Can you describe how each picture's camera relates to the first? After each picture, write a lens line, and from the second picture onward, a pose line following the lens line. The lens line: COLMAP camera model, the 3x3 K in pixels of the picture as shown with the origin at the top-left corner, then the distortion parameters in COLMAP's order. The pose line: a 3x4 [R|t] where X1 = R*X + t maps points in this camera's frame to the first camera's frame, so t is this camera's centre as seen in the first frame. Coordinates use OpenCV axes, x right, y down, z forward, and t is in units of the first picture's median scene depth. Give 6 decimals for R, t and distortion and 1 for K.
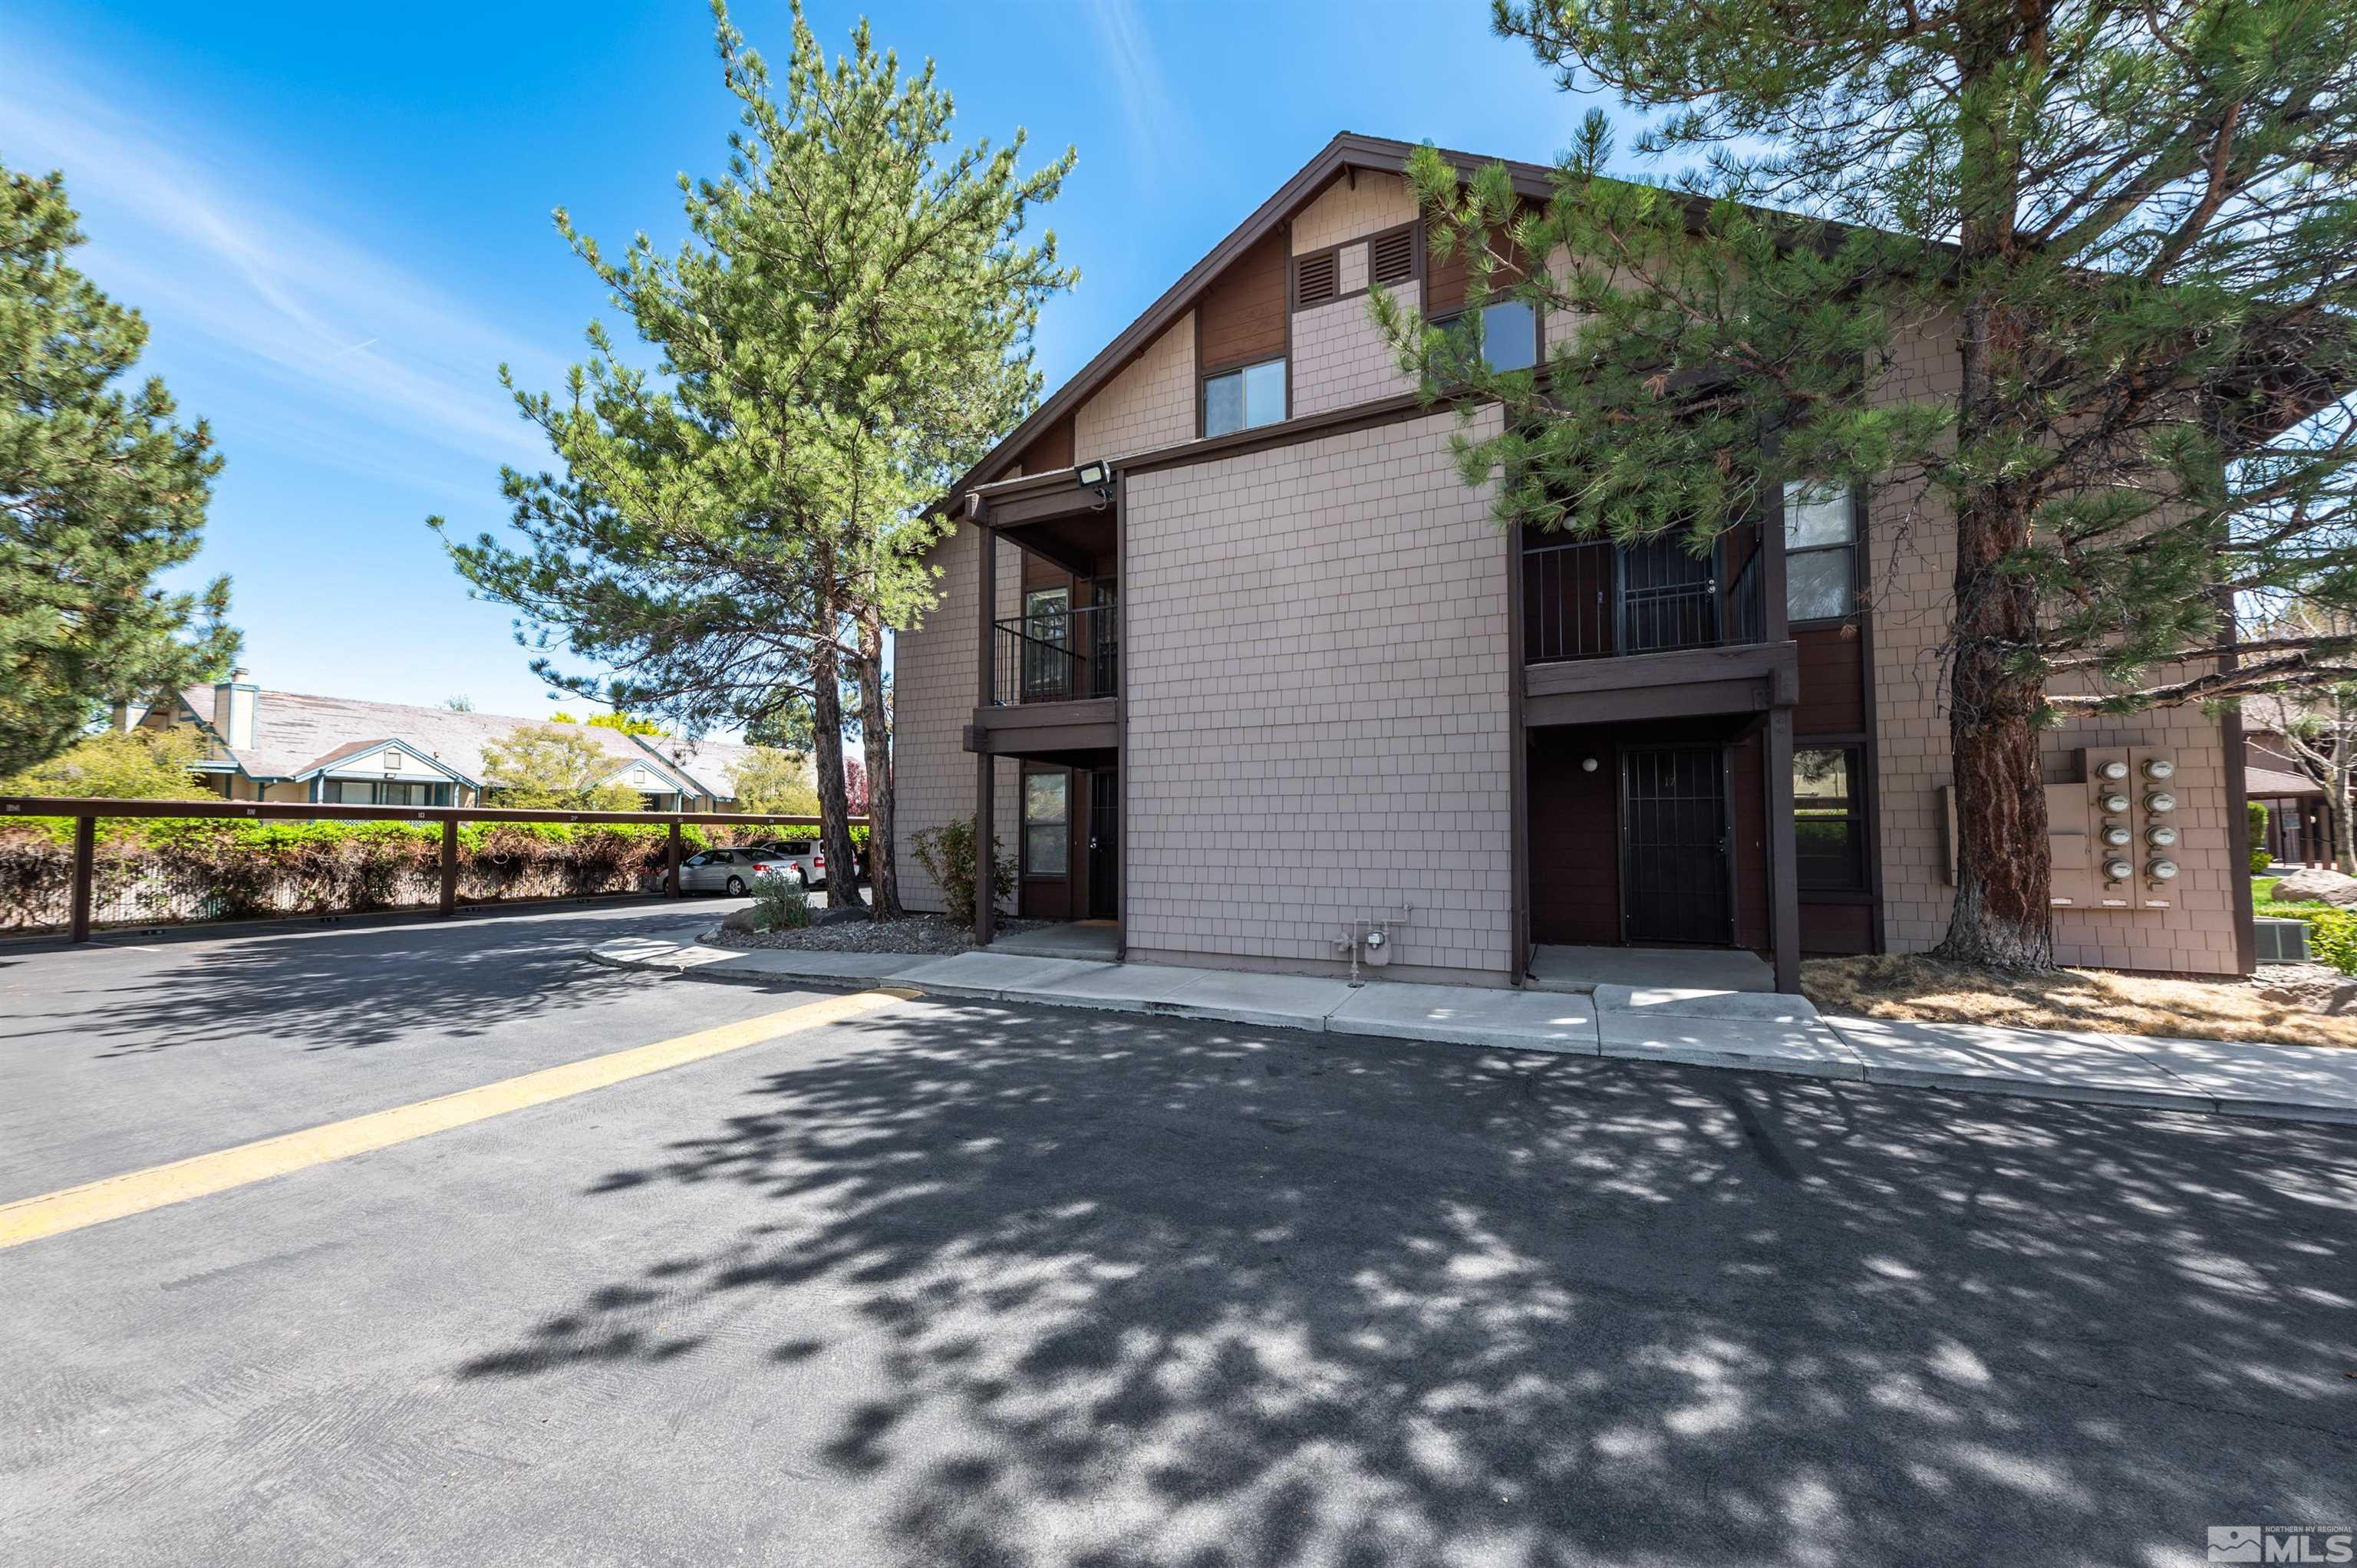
lens RADIAL K [[874.0, 0, 1127.4], [0, 874.0, 795.0], [0, 0, 1]] dist [0.010241, -0.003277]
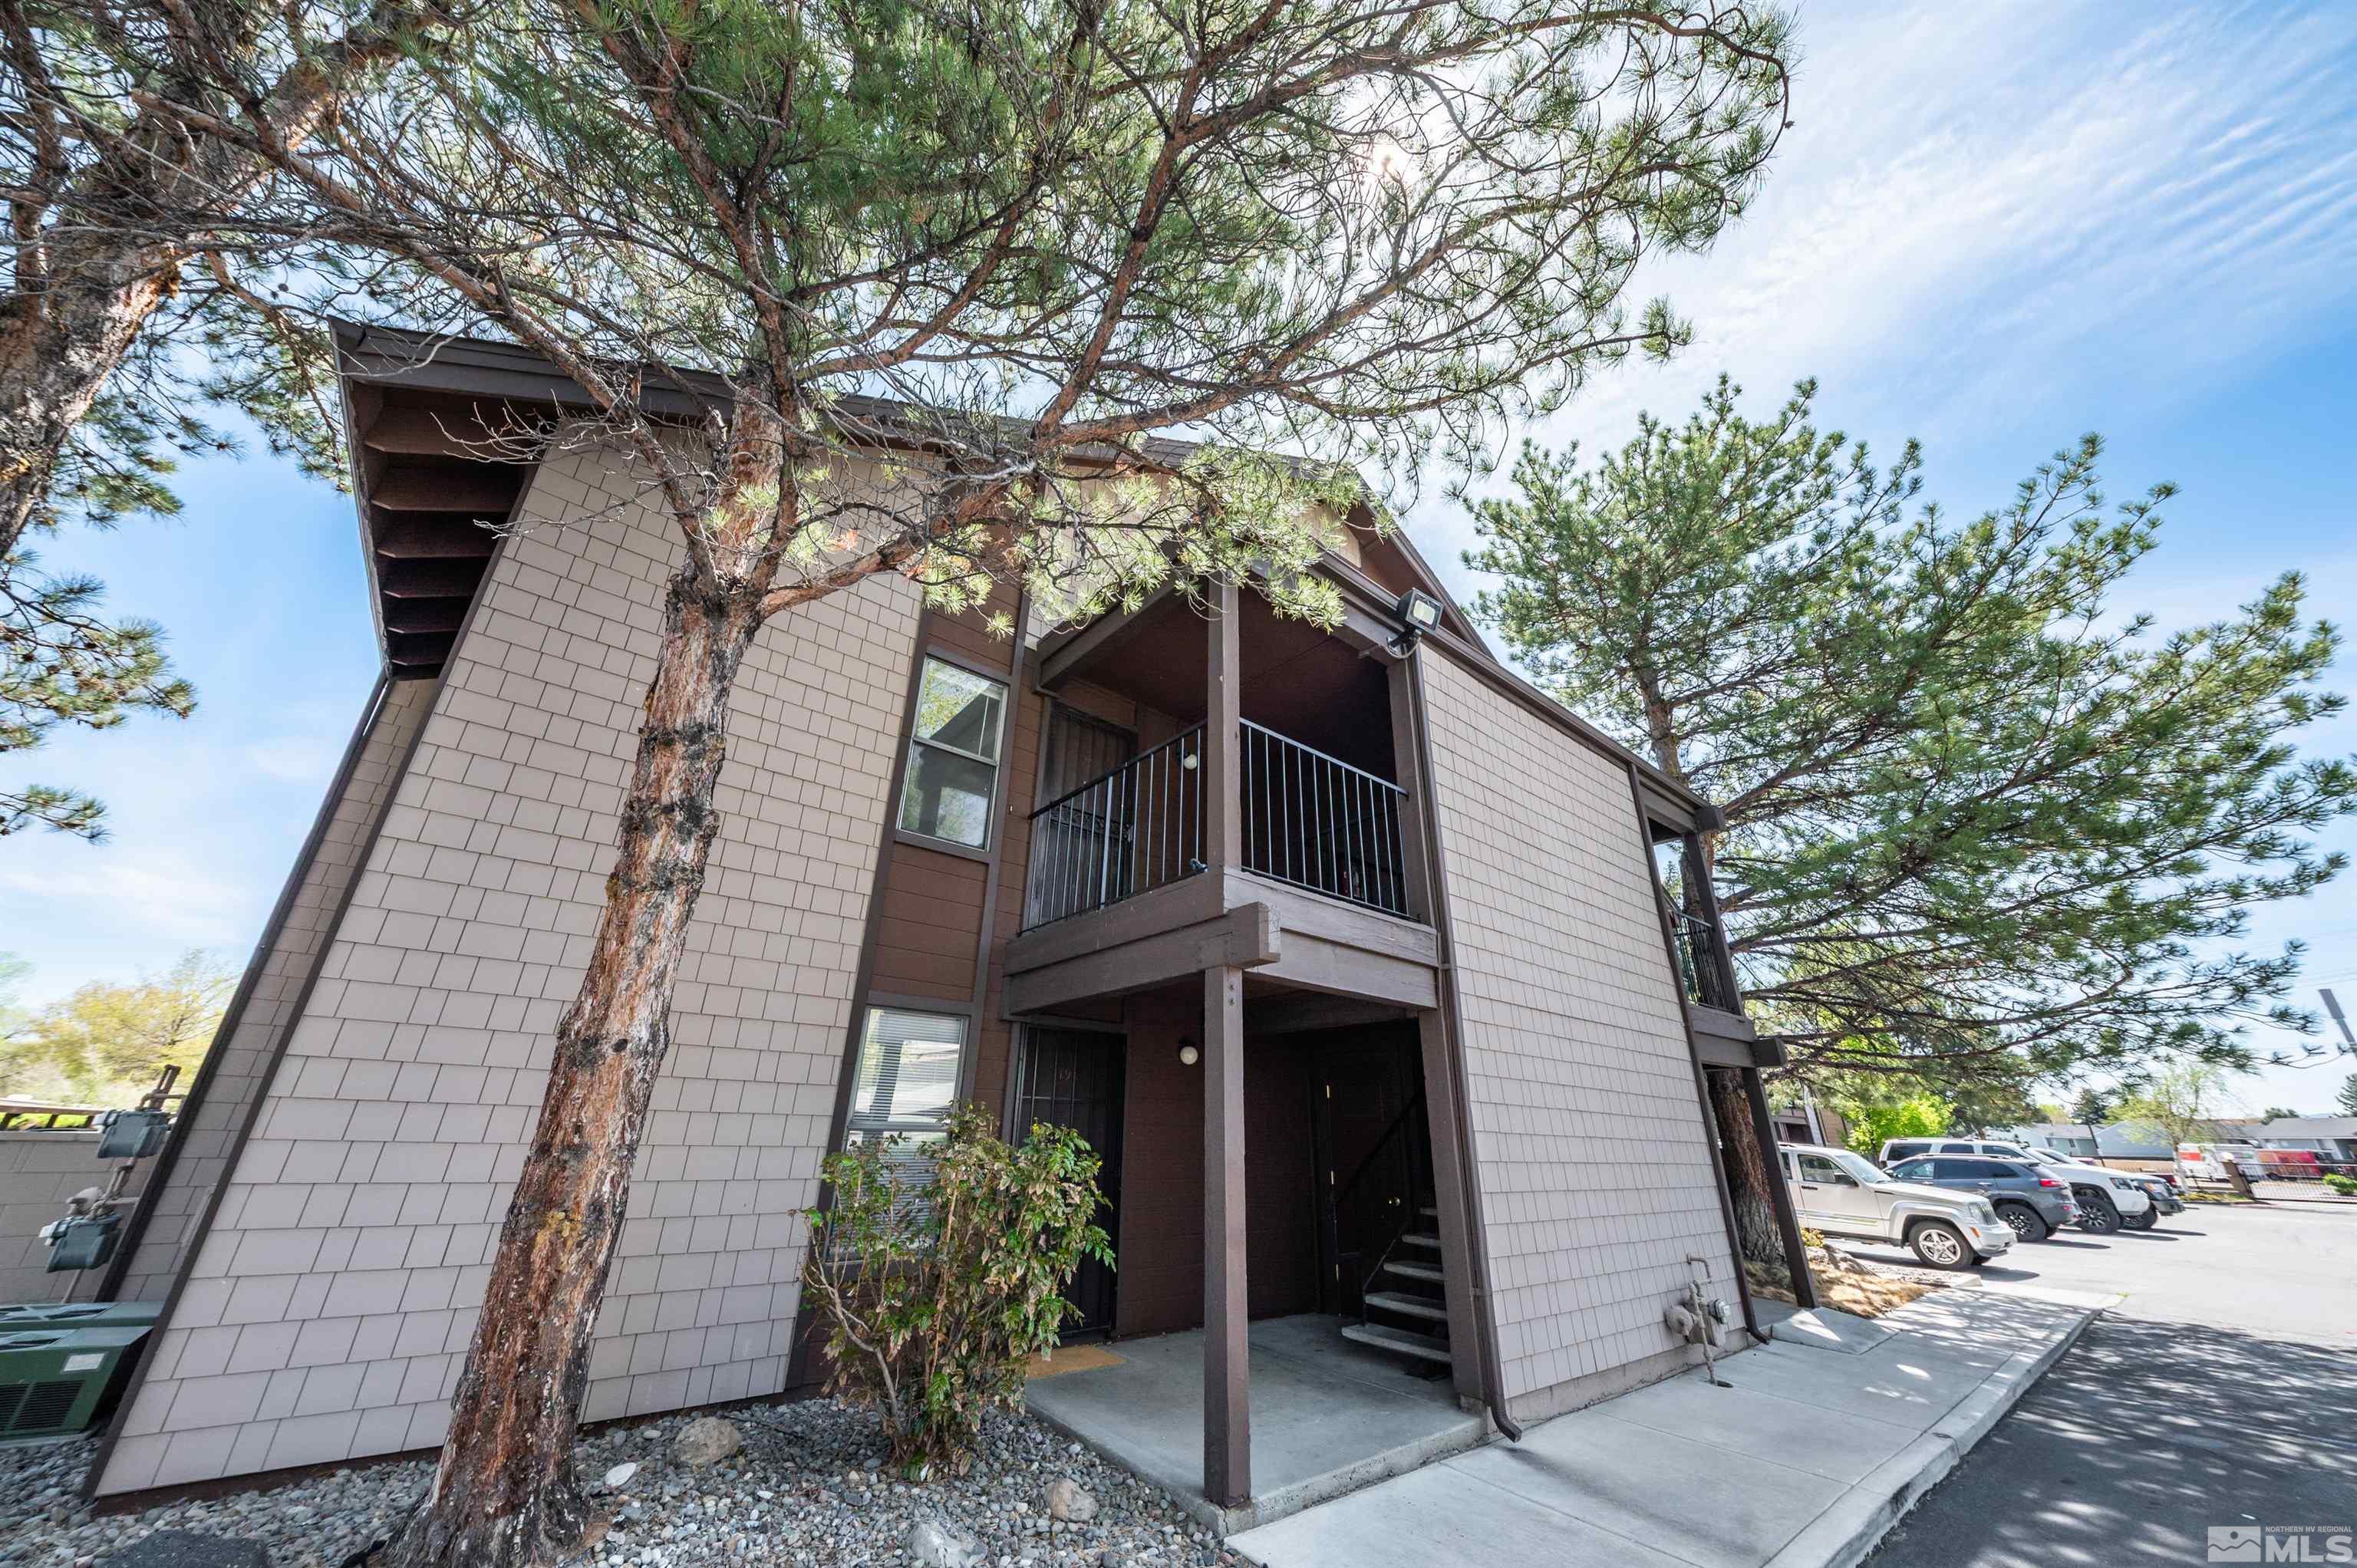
lens RADIAL K [[833.7, 0, 1167.2], [0, 833.7, 784.3], [0, 0, 1]] dist [0.010722, -0.004229]
pose [[0.399098, 0.374993, 0.836721, -0.834627], [-0.049123, 0.919979, -0.388876, 0.047670], [-0.915592, 0.114098, 0.385582, 1.221575]]
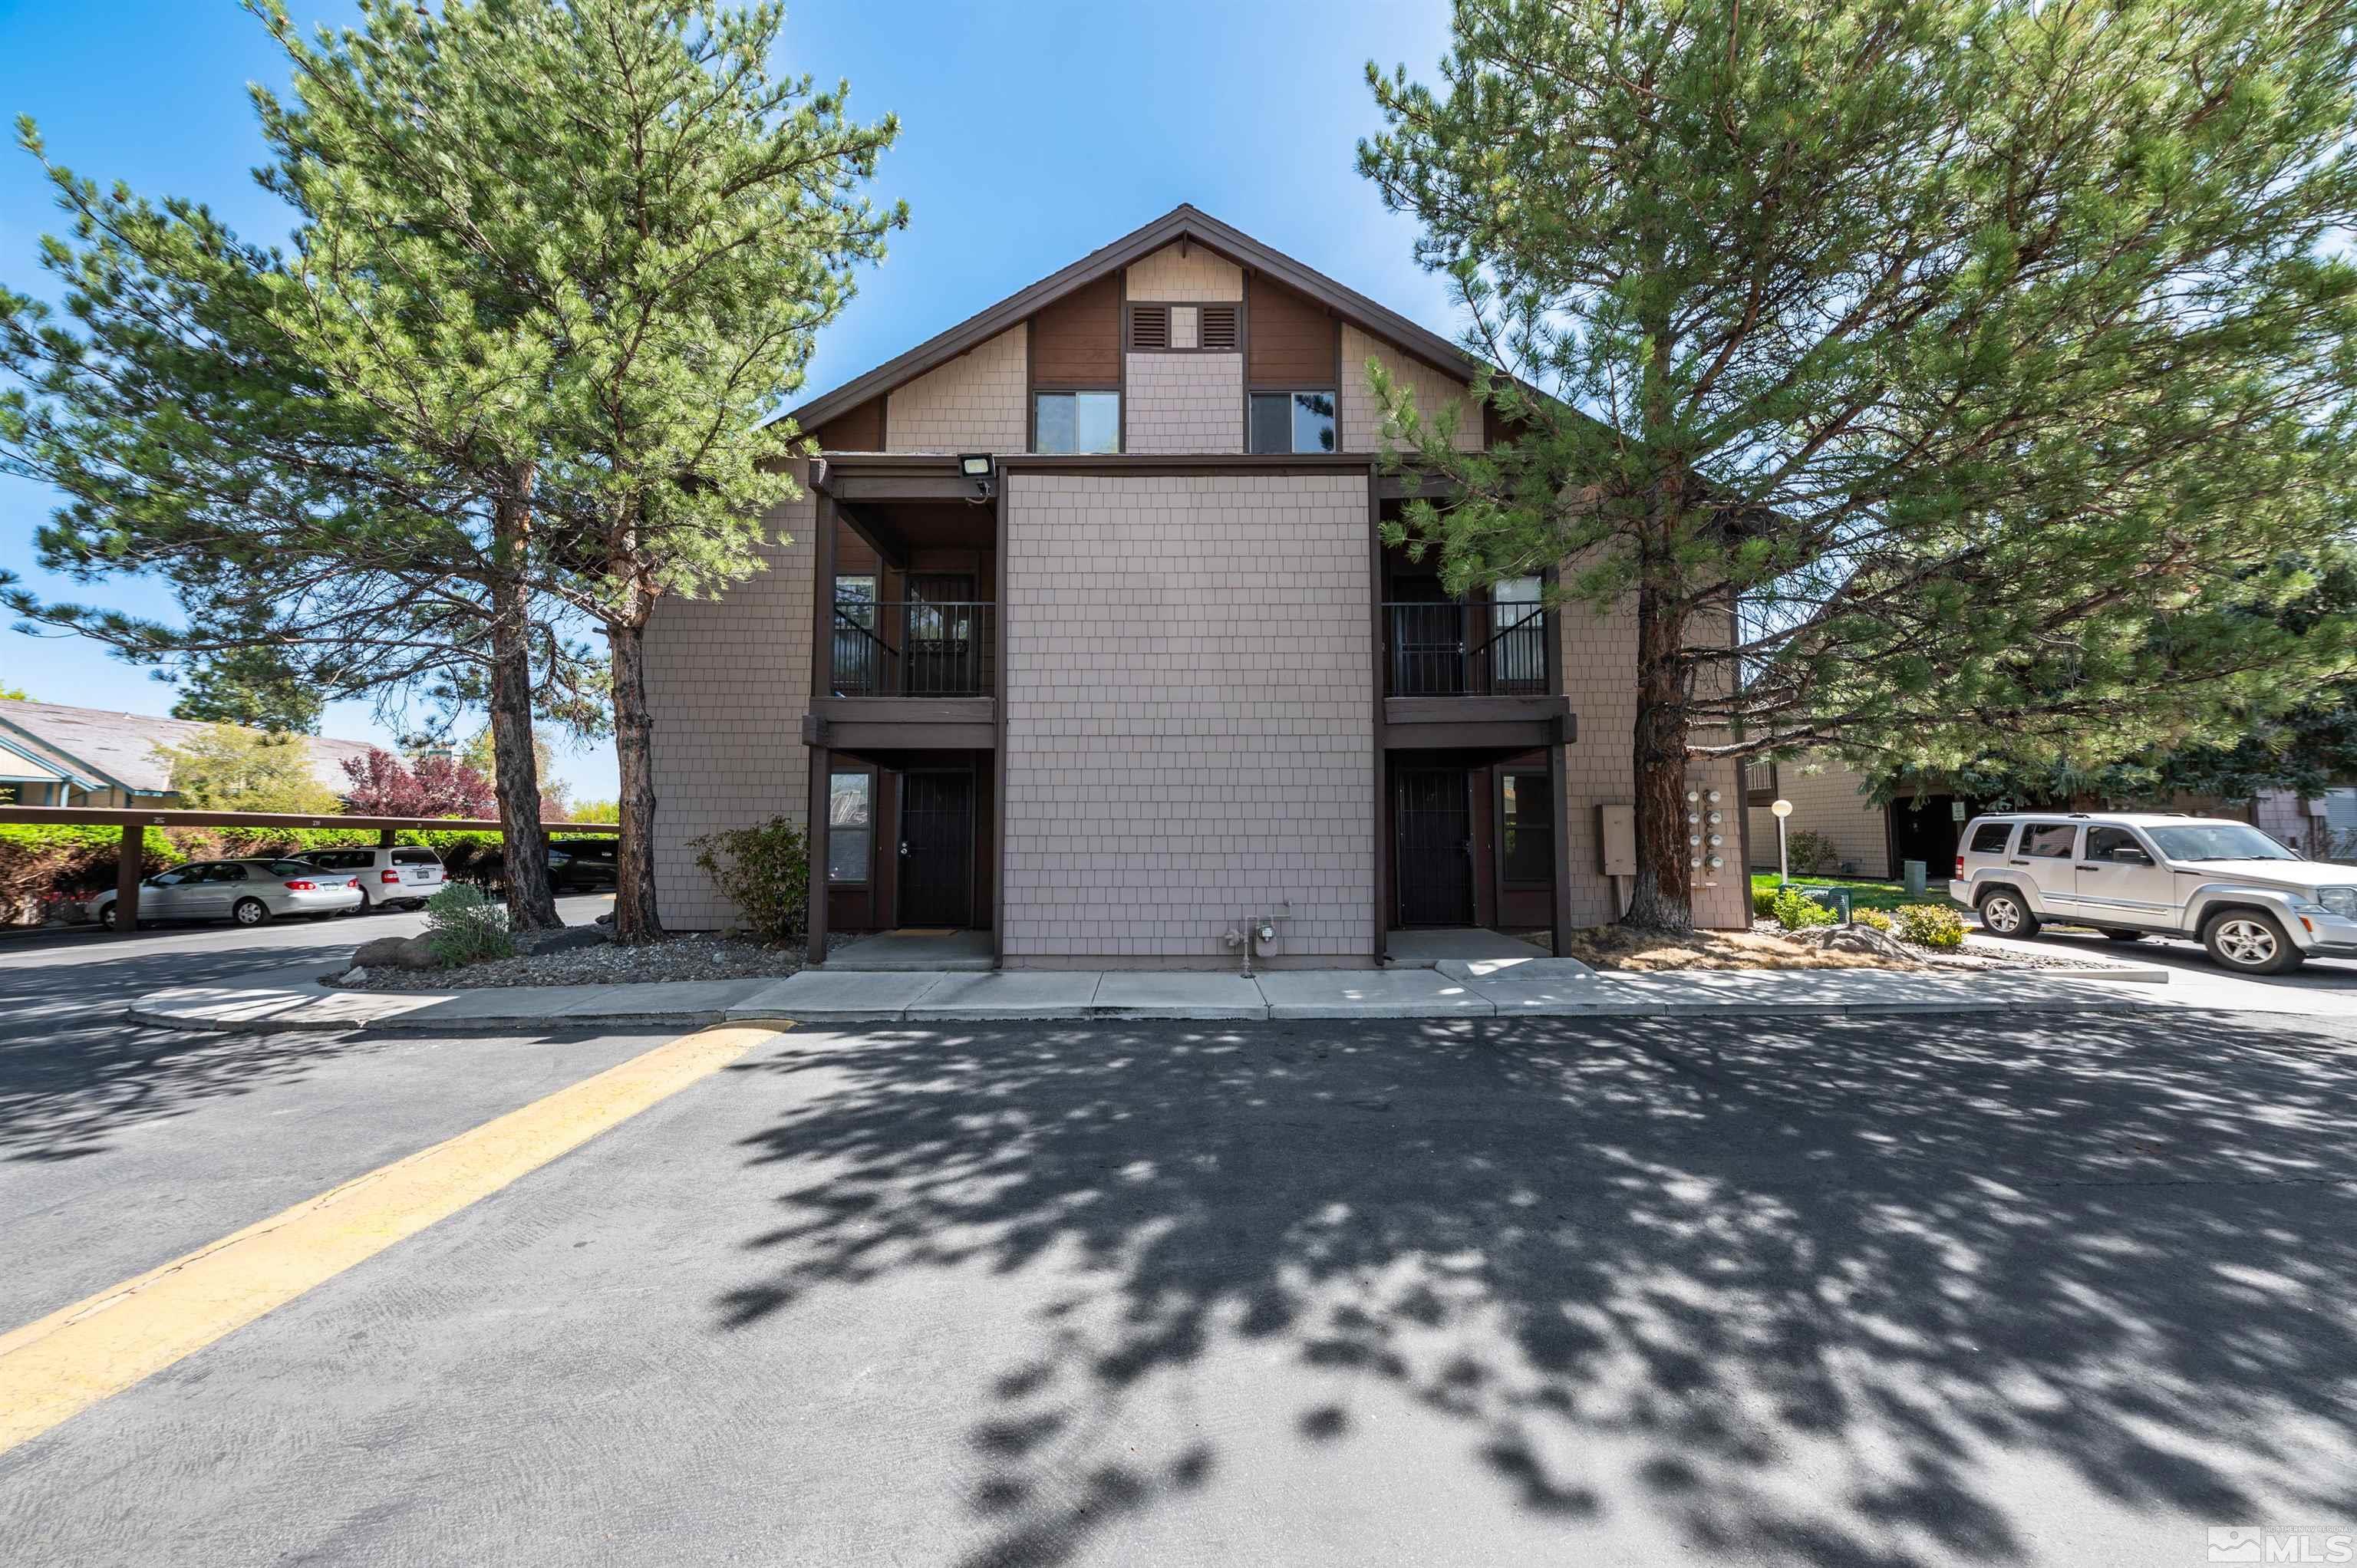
lens RADIAL K [[833.7, 0, 1167.2], [0, 833.7, 784.3], [0, 0, 1]] dist [0.010722, -0.004229]
pose [[0.895557, 0.030022, 0.443933, -0.328192], [-0.019739, 0.999419, -0.027769, 0.008821], [-0.444509, 0.016106, 0.895629, 0.113473]]
